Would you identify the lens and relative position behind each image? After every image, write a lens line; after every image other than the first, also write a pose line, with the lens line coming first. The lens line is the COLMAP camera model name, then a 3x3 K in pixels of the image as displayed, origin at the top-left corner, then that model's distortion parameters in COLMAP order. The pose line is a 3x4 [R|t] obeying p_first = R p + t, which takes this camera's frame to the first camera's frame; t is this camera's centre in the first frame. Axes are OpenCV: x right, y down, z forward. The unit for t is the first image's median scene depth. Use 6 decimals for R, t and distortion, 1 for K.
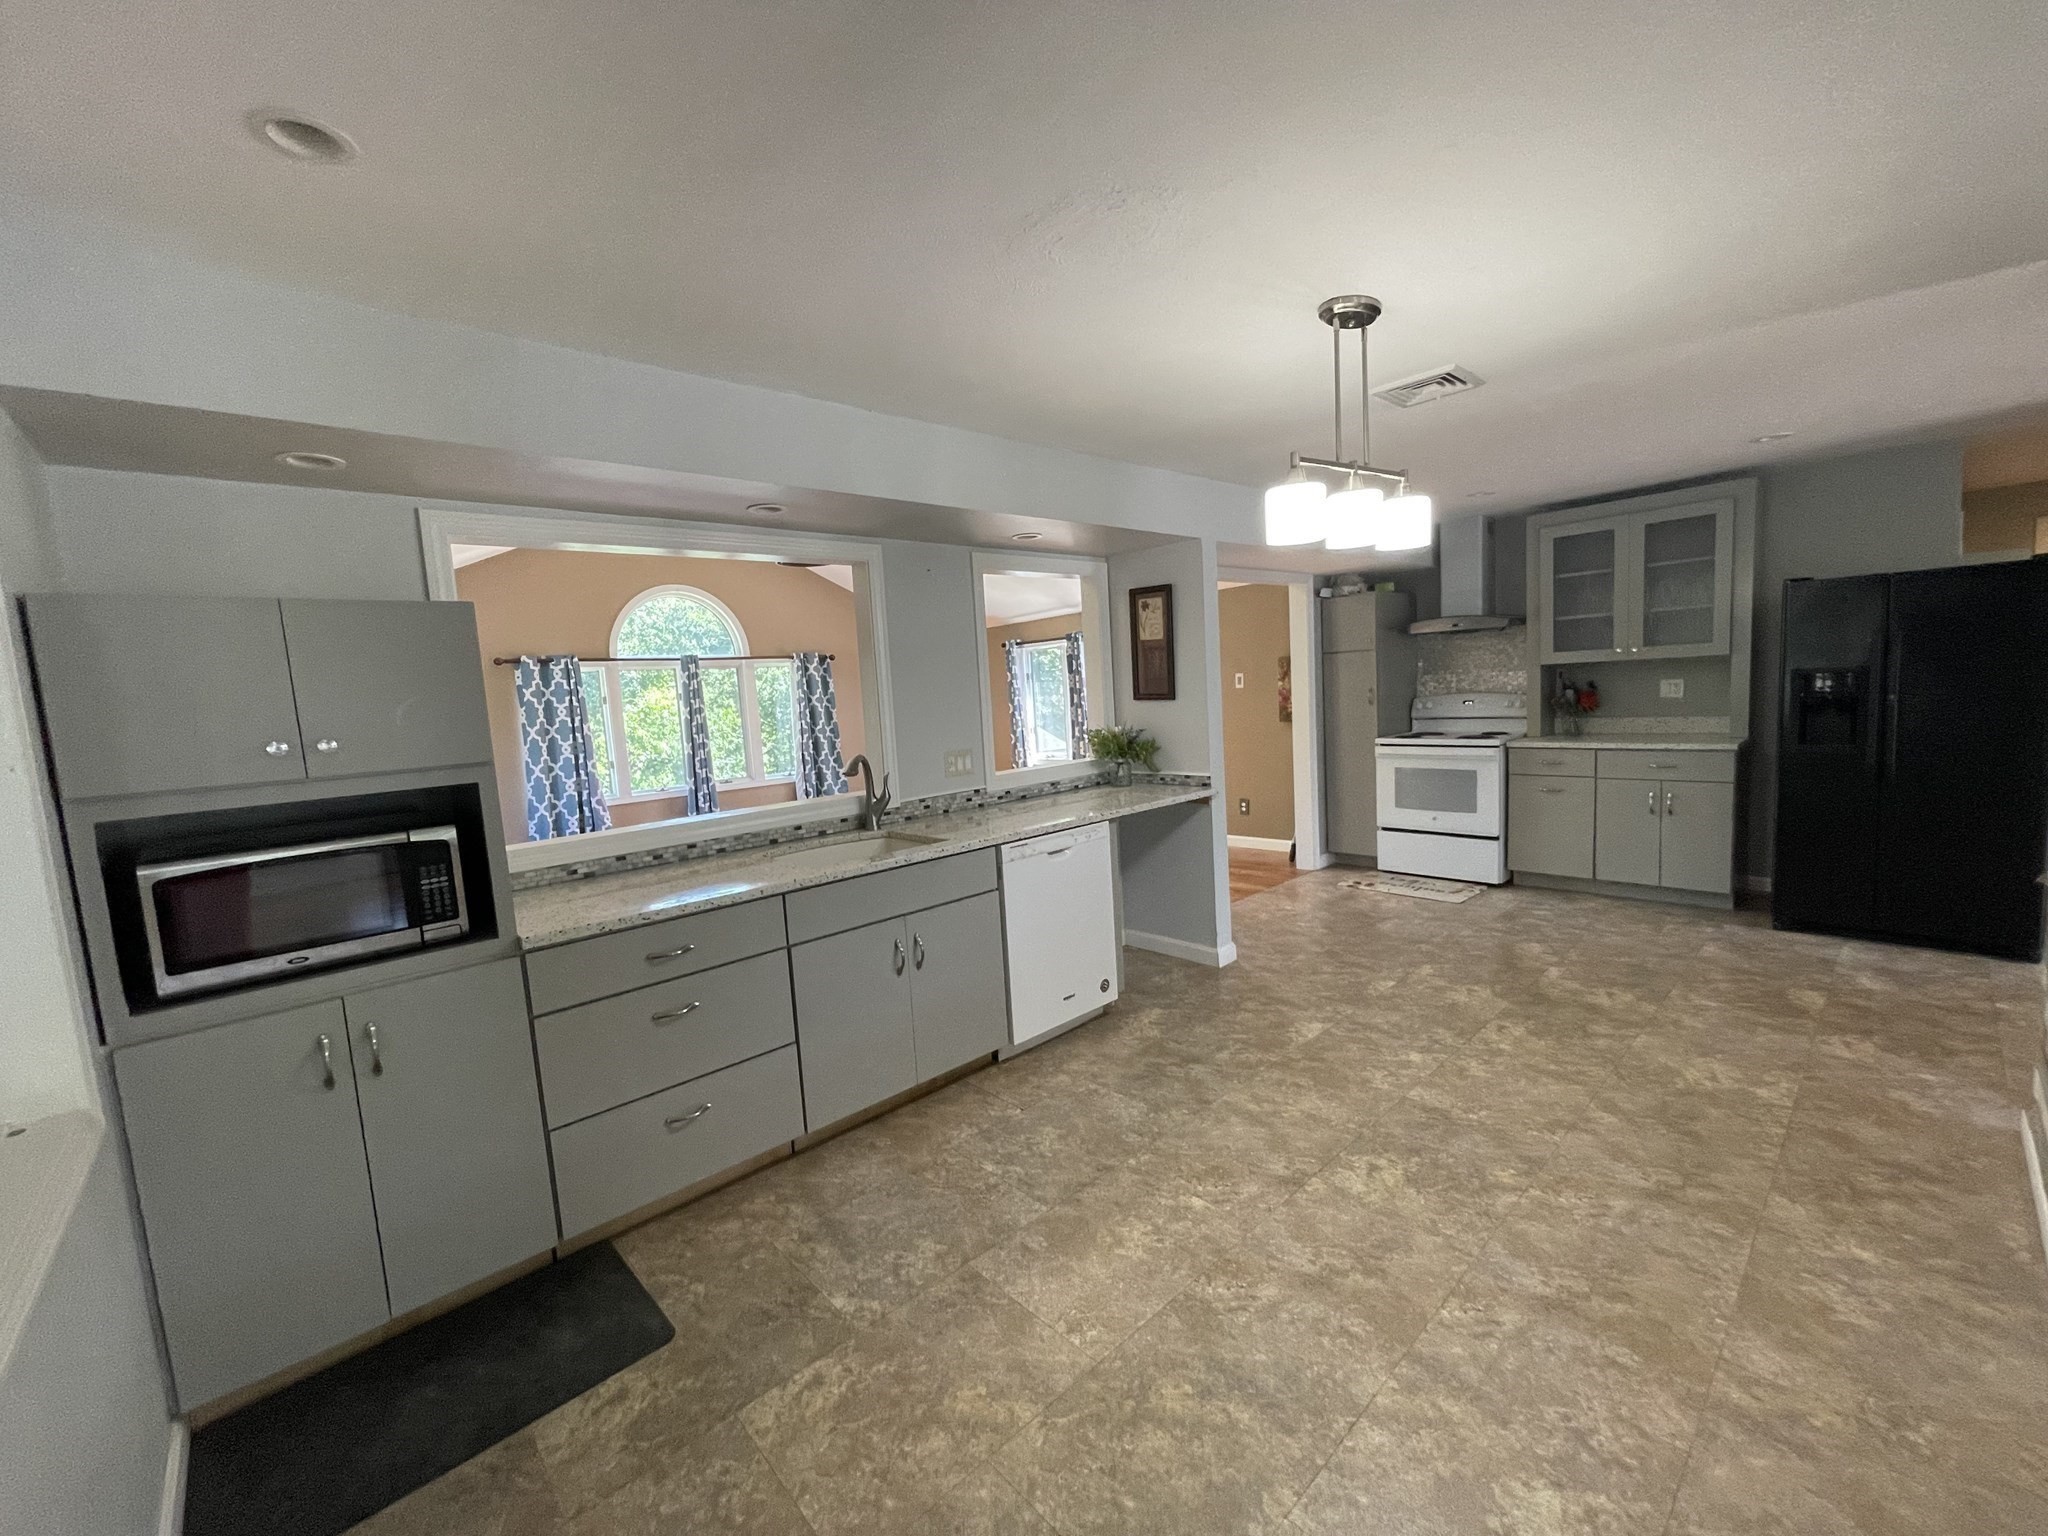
lens RADIAL K [[822.9, 0, 1023.2], [0, 822.9, 774.9], [0, 0, 1]] dist [-0.001179, 0.000510]
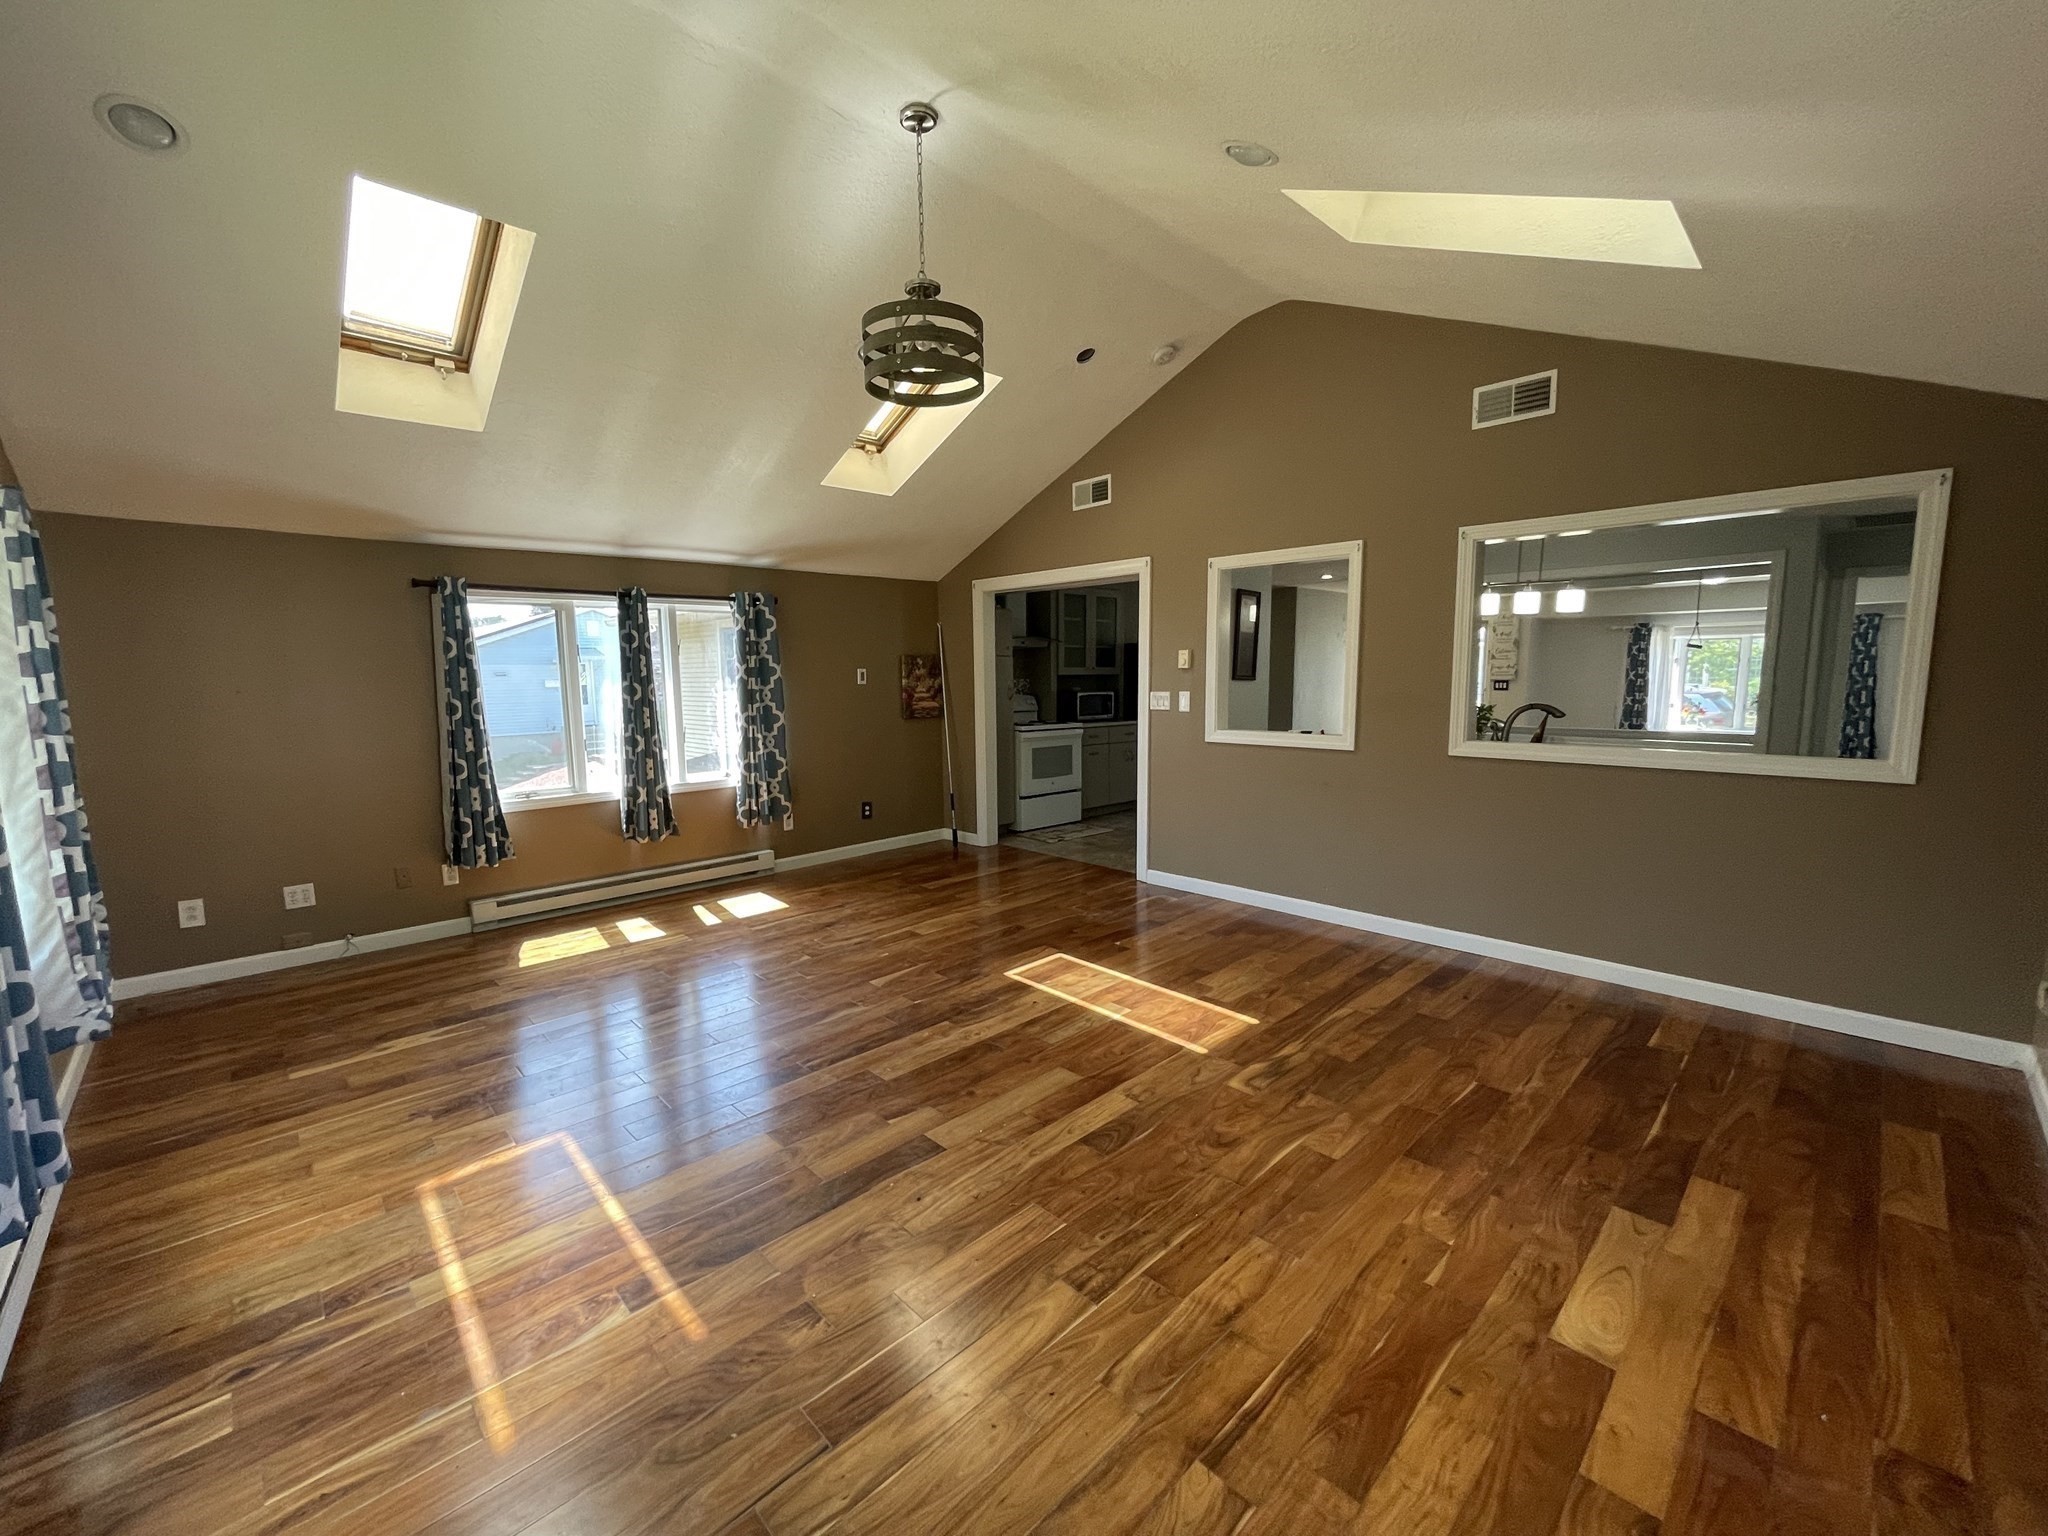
lens RADIAL K [[822.9, 0, 1036.2], [0, 822.9, 775.0], [0, 0, 1]] dist [-0.001179, 0.000510]
pose [[-0.026361, -0.060674, 0.997809, -1.287446], [0.114797, 0.991369, 0.063315, -0.074369], [-0.993039, 0.116215, -0.019168, 1.580516]]
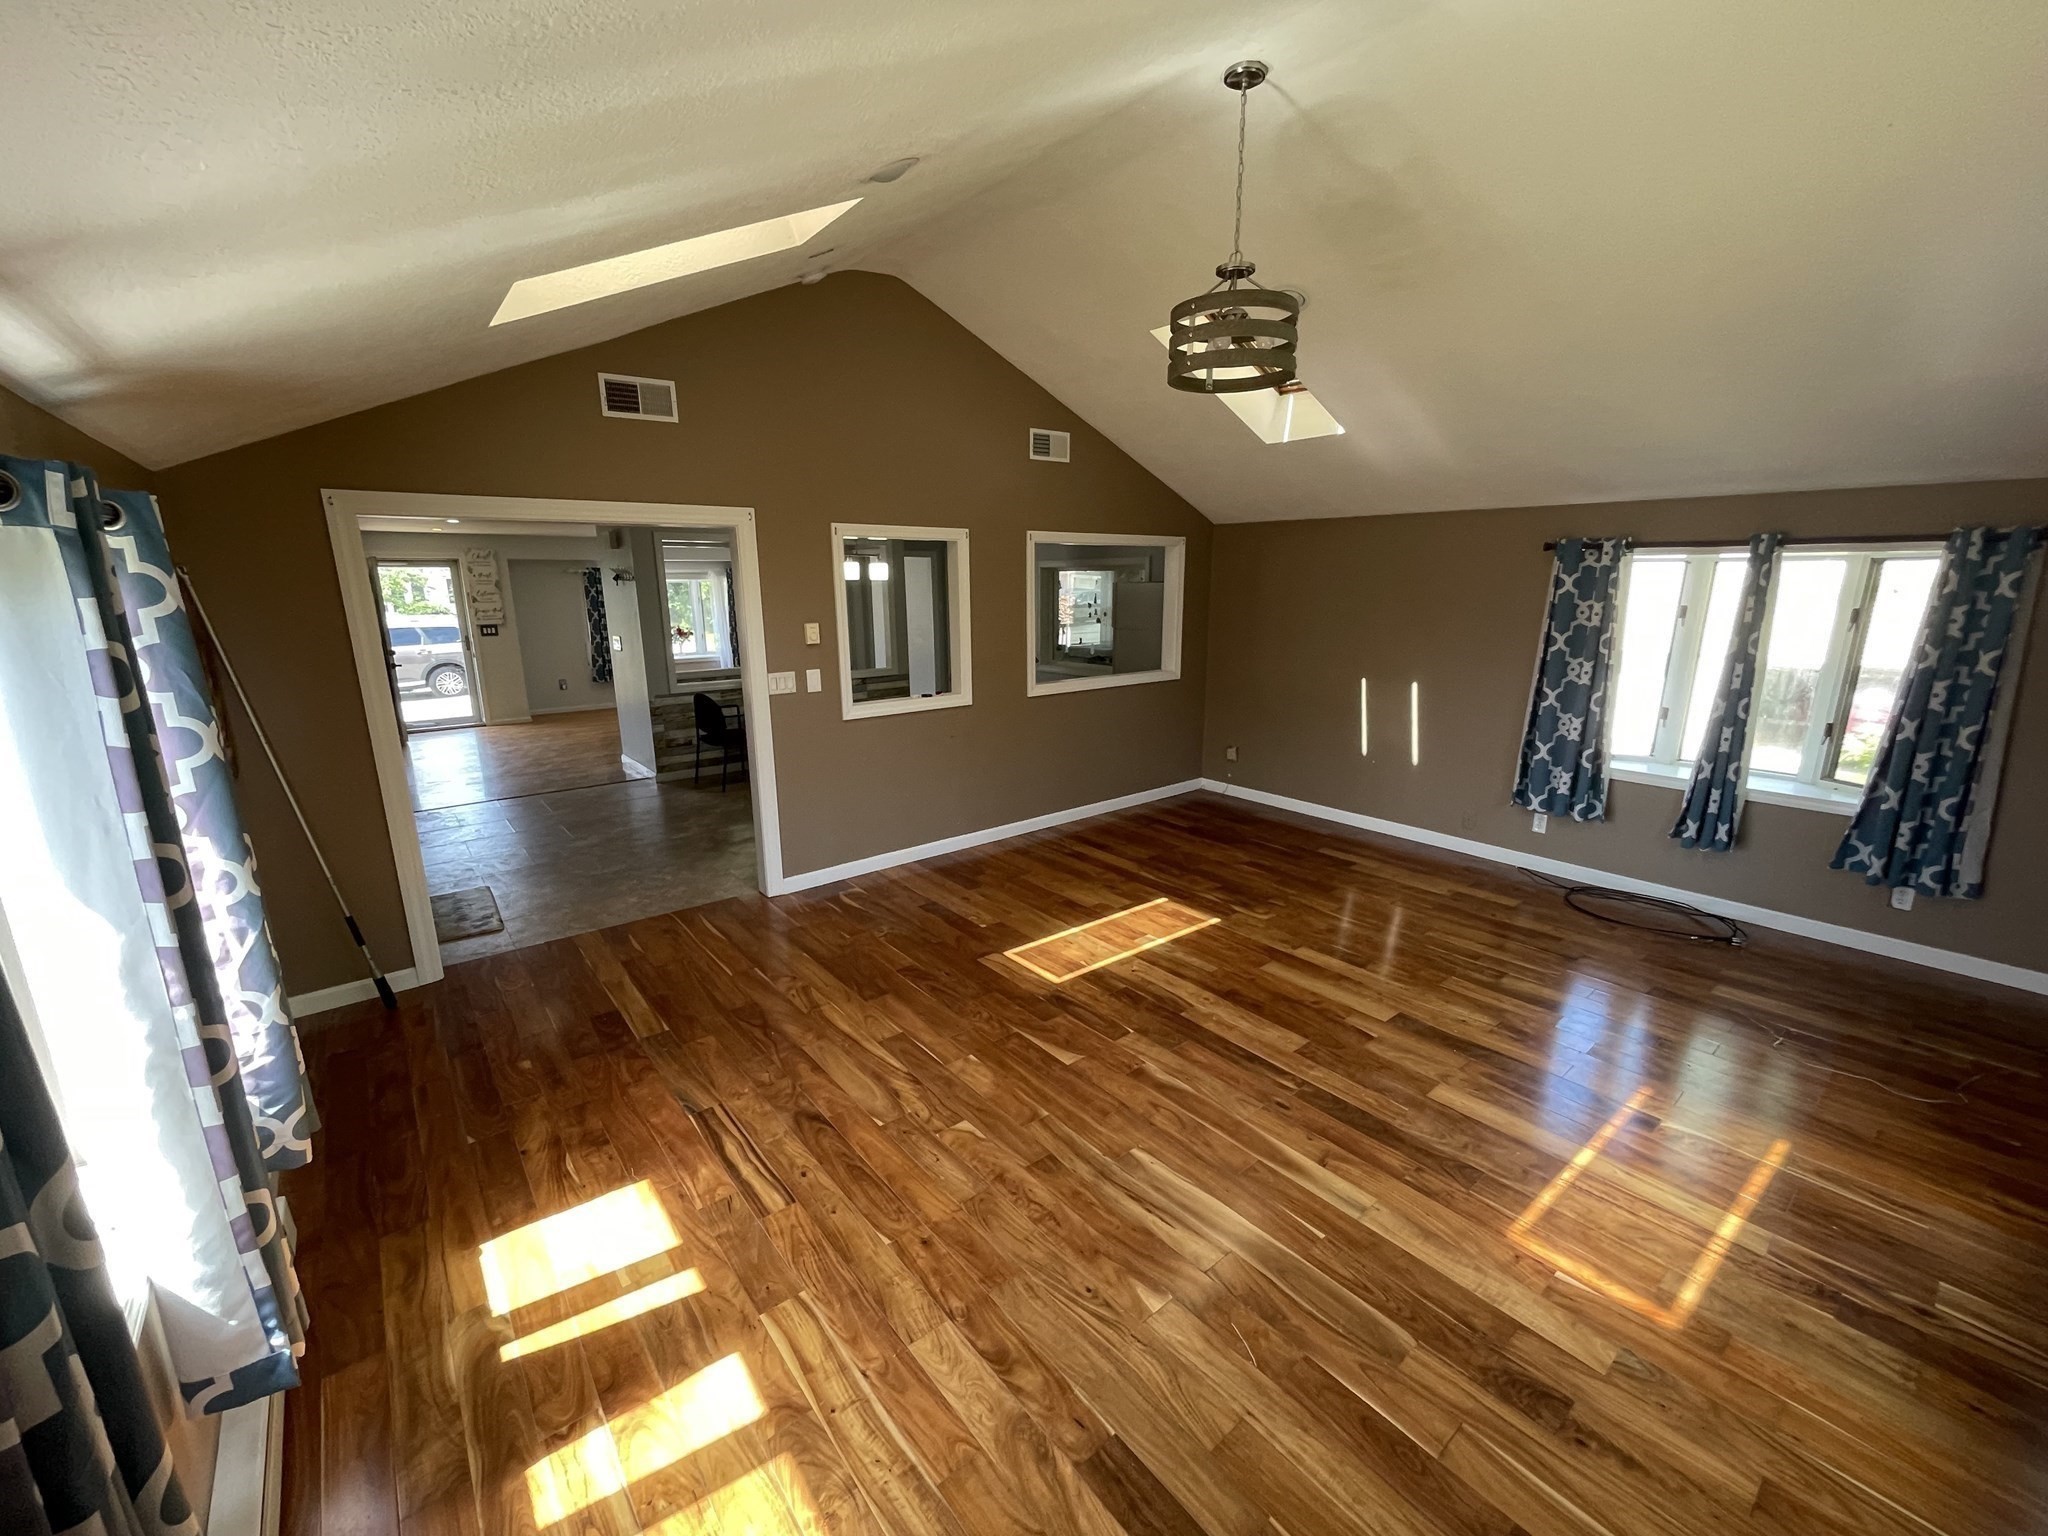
lens RADIAL K [[822.9, 0, 998.6], [0, 822.9, 775.5], [0, 0, 1]] dist [-0.001179, 0.000510]
pose [[-0.994001, 0.049656, 0.097447, -0.261863], [0.079137, 0.941549, 0.327449, -0.341196], [-0.075491, 0.333197, -0.939830, 2.523956]]
